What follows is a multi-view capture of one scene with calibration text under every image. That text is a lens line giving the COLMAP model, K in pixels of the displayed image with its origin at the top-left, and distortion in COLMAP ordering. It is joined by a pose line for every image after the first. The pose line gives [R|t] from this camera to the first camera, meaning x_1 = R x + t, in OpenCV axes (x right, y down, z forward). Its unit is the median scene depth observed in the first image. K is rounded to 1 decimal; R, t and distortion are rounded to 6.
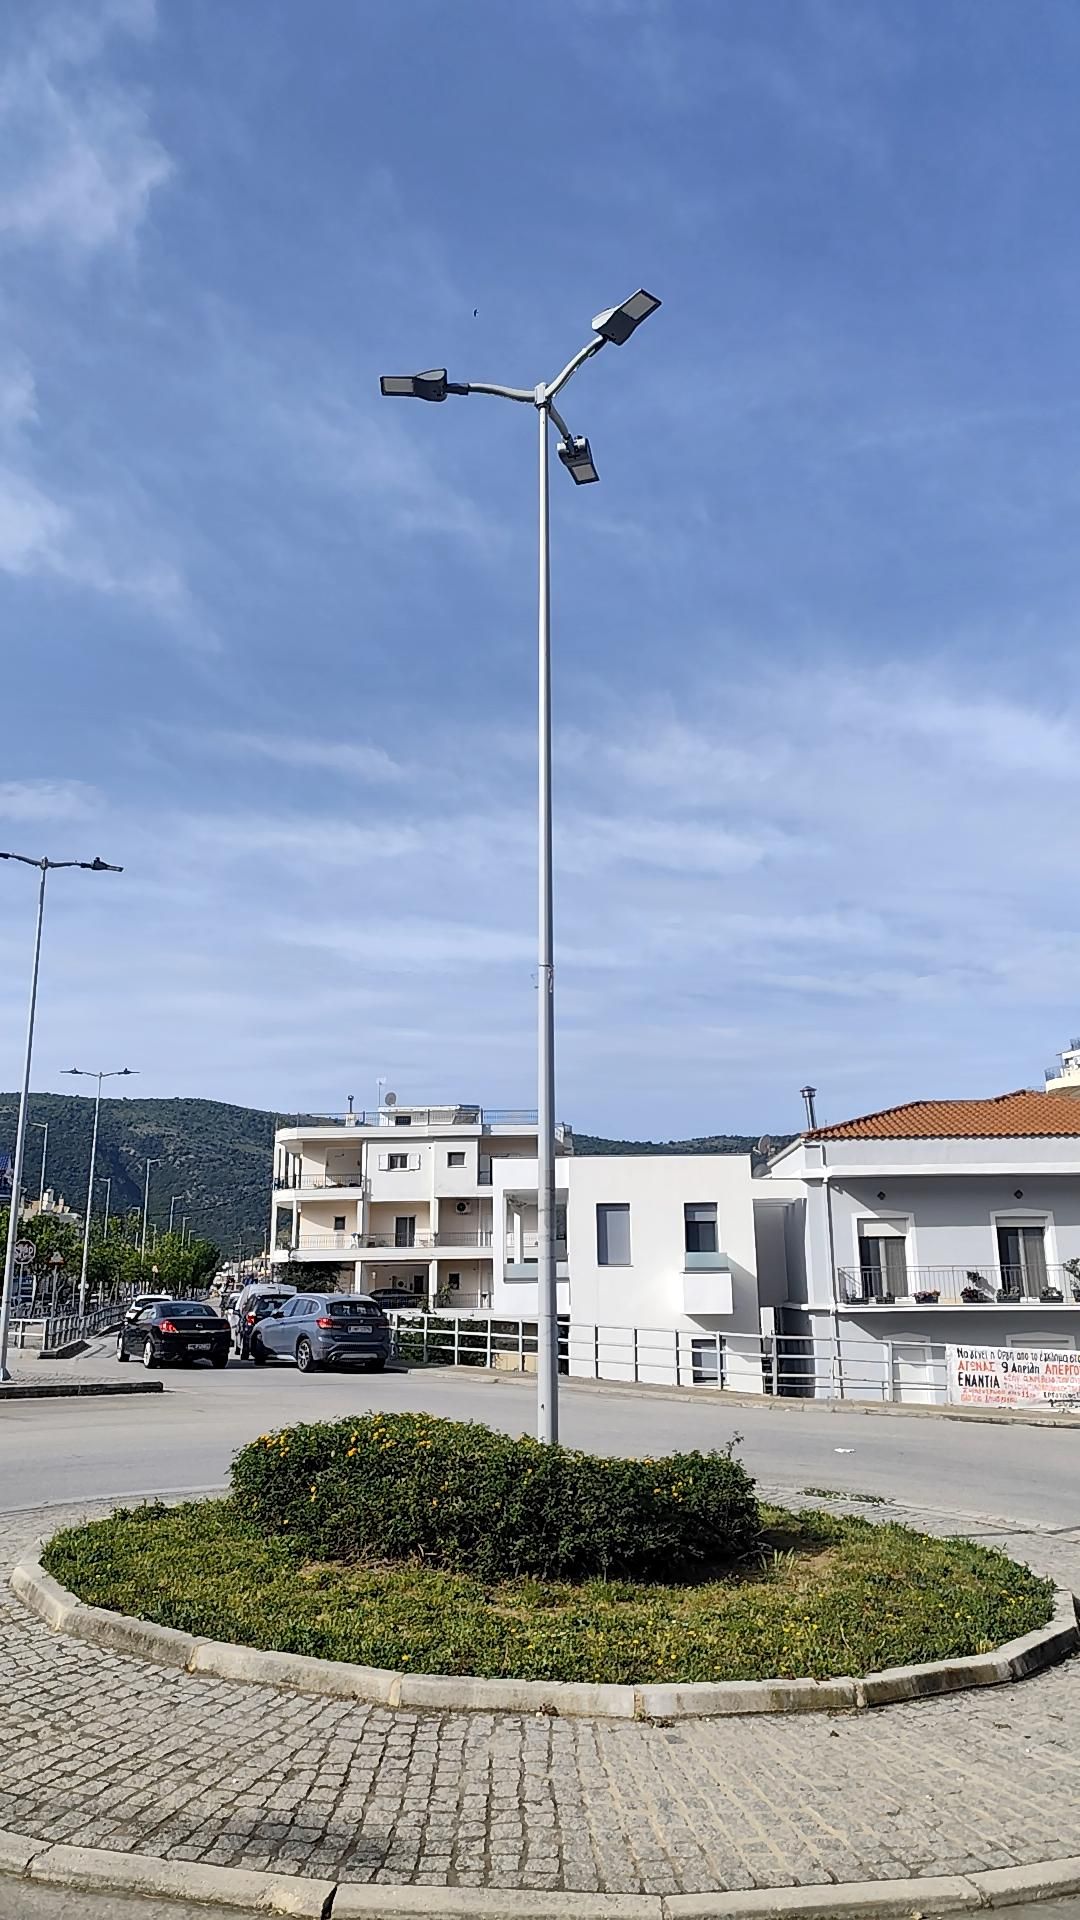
lens RADIAL K [[1300.2, 0, 547.8], [0, 1300.2, 959.7], [0, 0, 1]] dist [0.004831, -0.002993]
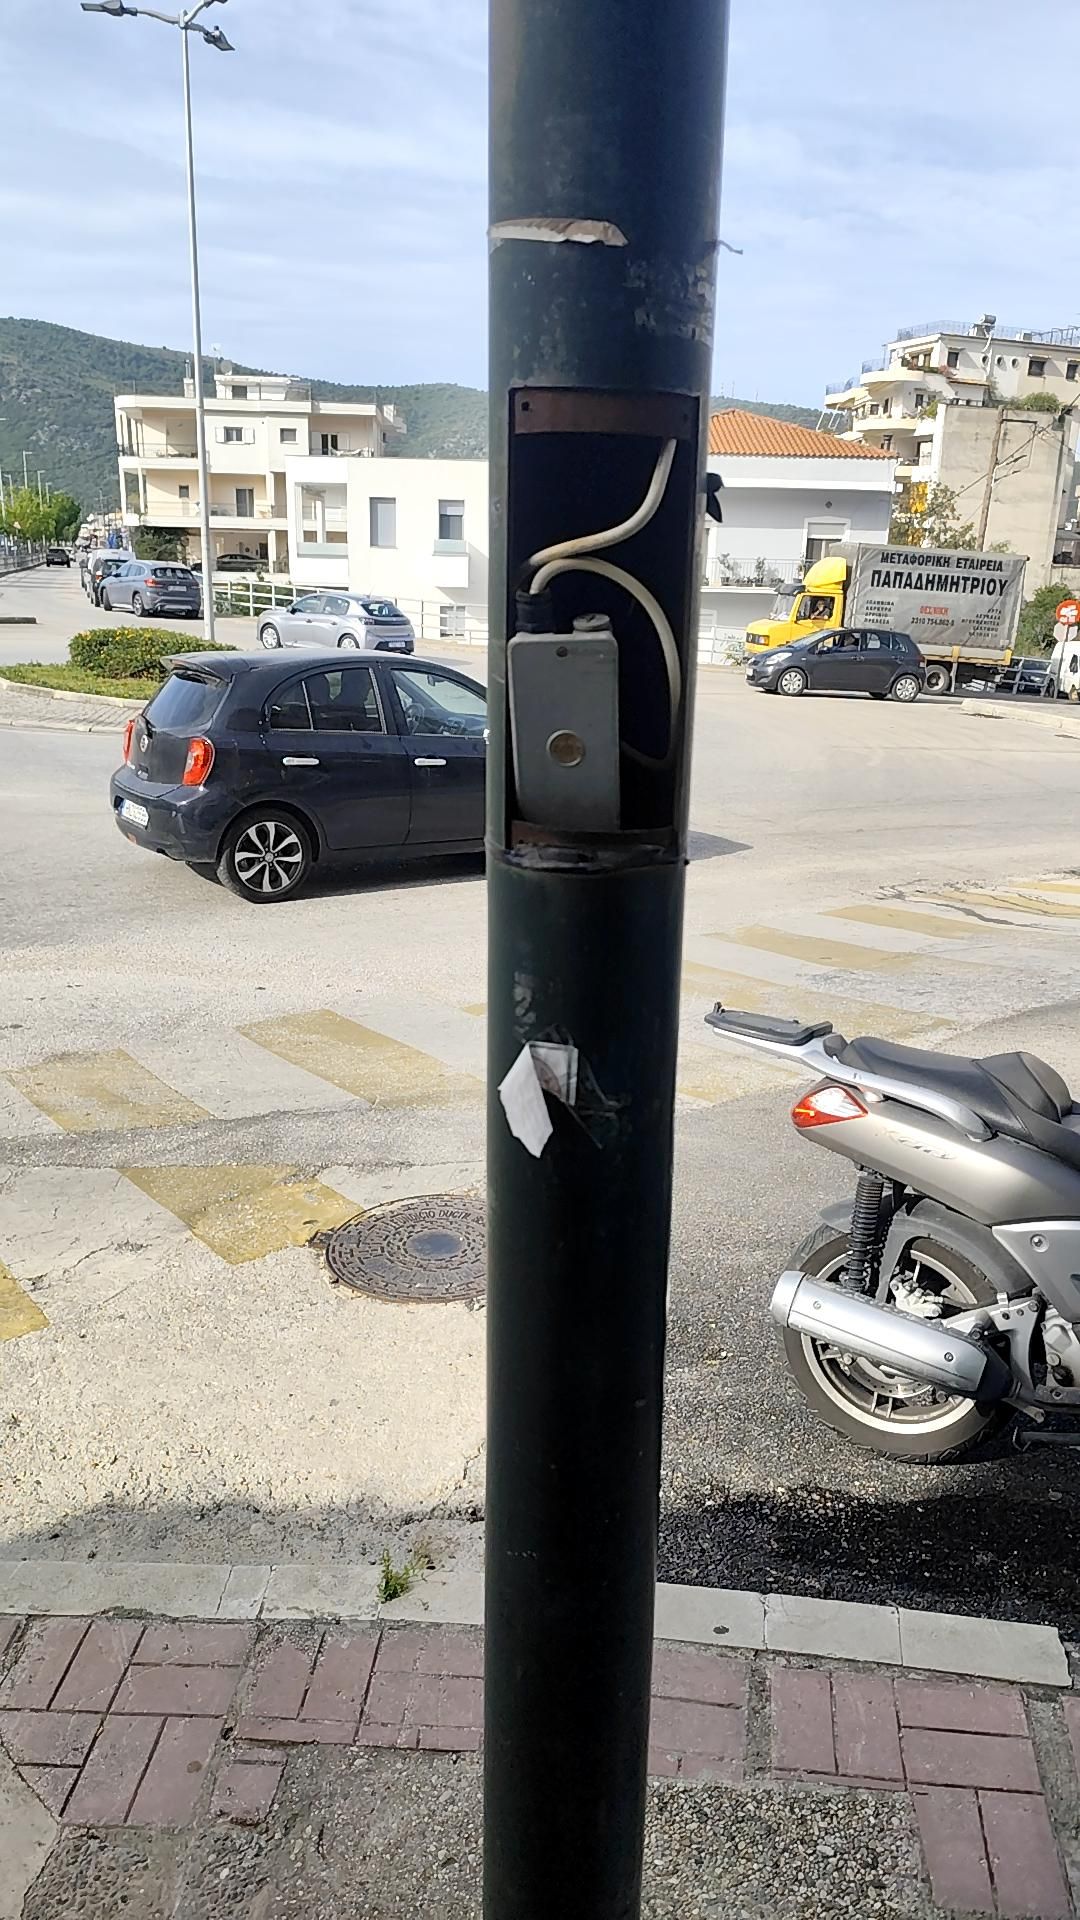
lens RADIAL K [[1300.2, 0, 544.8], [0, 1300.2, 964.6], [0, 0, 1]] dist [0.004831, -0.002993]
pose [[0.995811, 0.013620, 0.090420, 0.050527], [-0.058919, 0.851776, 0.520583, -0.047893], [-0.069927, -0.523729, 0.849010, -0.166799]]
